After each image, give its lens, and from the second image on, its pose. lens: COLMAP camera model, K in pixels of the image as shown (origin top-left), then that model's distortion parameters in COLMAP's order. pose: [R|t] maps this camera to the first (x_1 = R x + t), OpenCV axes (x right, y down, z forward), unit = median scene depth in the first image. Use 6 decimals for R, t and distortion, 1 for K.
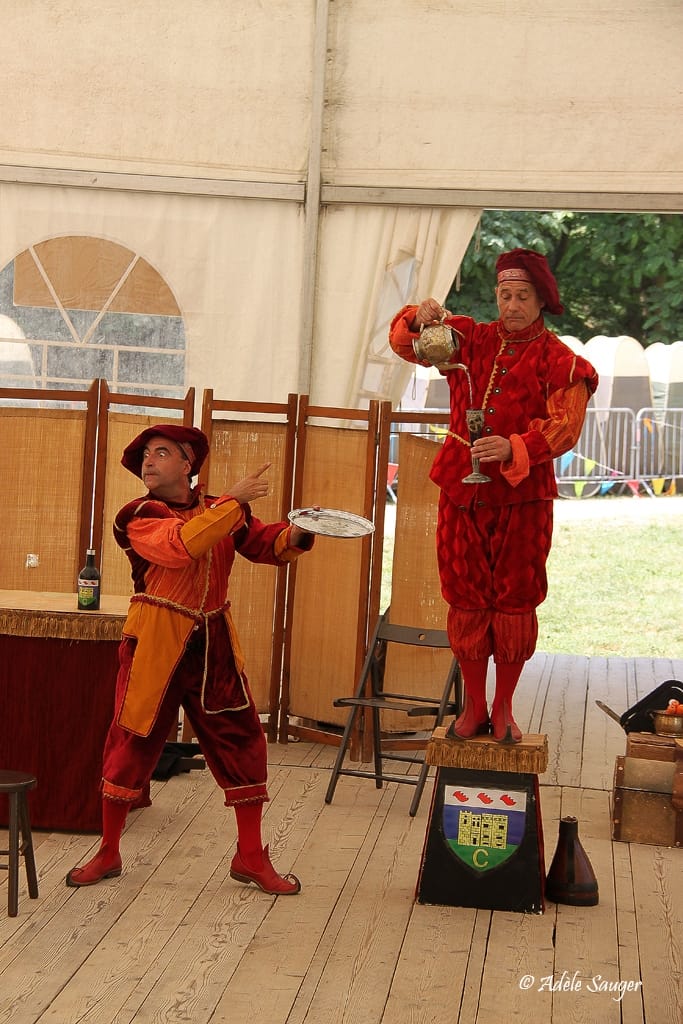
lens RADIAL K [[2657.1, 0, 320.0], [0, 2657.1, 505.6], [0, 0, 1]] dist [0.630048, 1.020061]
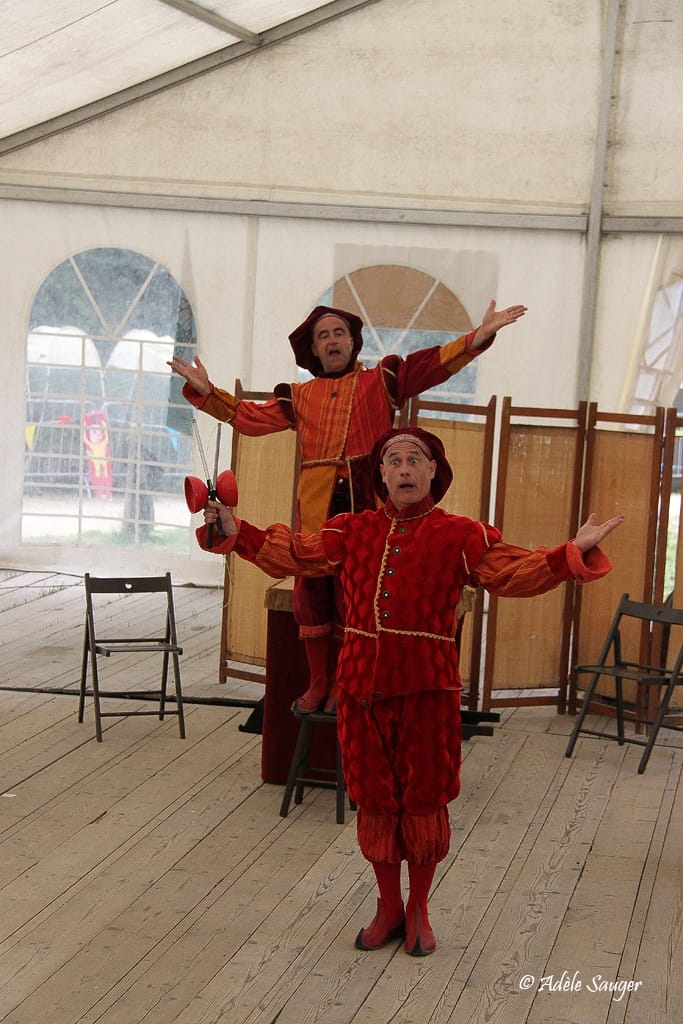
lens RADIAL K [[2129.5, 0, 321.4], [0, 2129.5, 512.9], [0, 0, 1]] dist [0.429951, 0.370172]
pose [[0.994067, 0.011328, -0.108178, -0.019272], [-0.010128, 0.999881, 0.011641, -0.004150], [0.108297, -0.010476, 0.994063, 0.086585]]
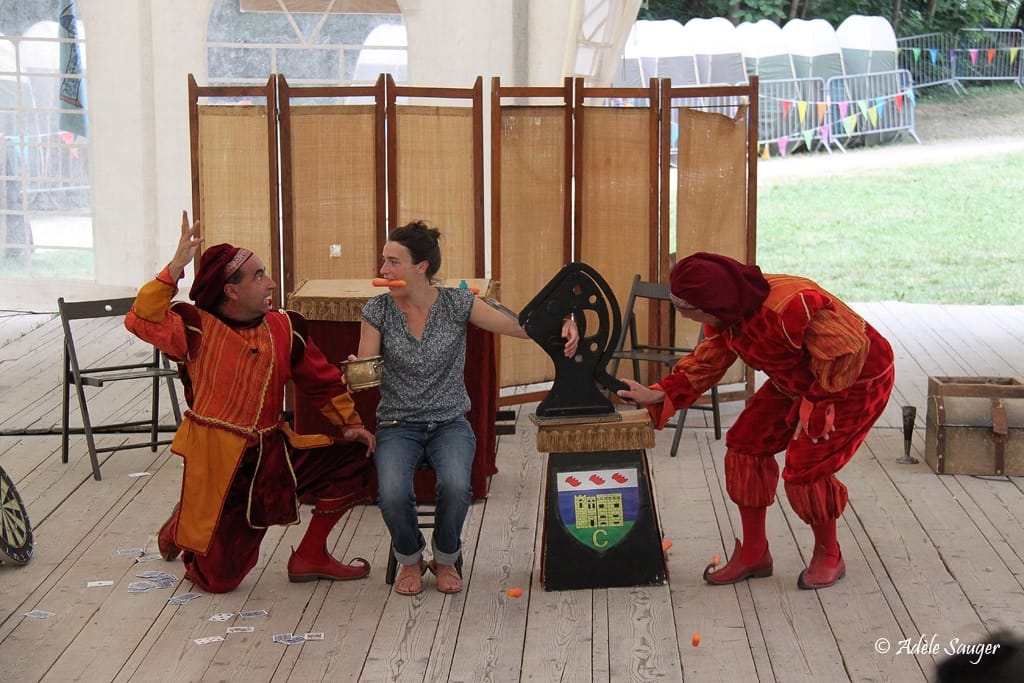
lens RADIAL K [[2303.9, 0, 523.5], [0, 2303.9, 344.4], [0, 0, 1]] dist [0.435381, 1.274057]
pose [[0.994988, -0.066987, 0.074246, -0.092158], [0.061777, 0.995606, 0.070374, -0.002097], [-0.078634, -0.065435, 0.994754, 0.072198]]
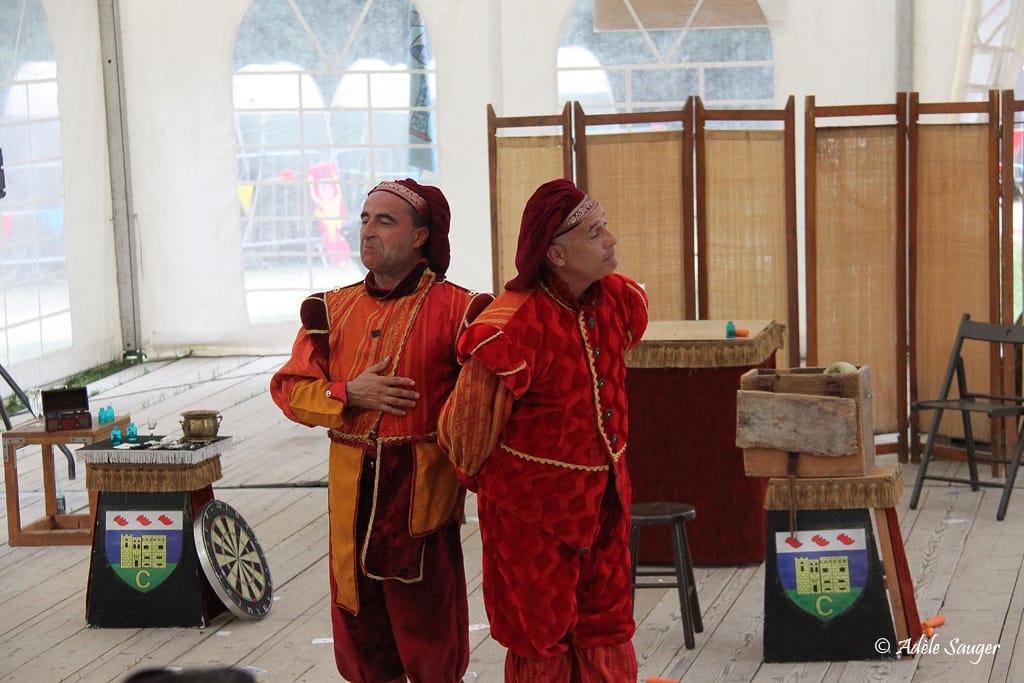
lens RADIAL K [[2657.1, 0, 528.3], [0, 2657.1, 356.4], [0, 0, 1]] dist [0.630048, 1.020061]
pose [[0.988106, -0.068738, -0.137559, -0.013593], [0.074924, 0.996374, 0.040304, 0.002148], [0.134289, -0.050132, 0.989673, 0.031873]]
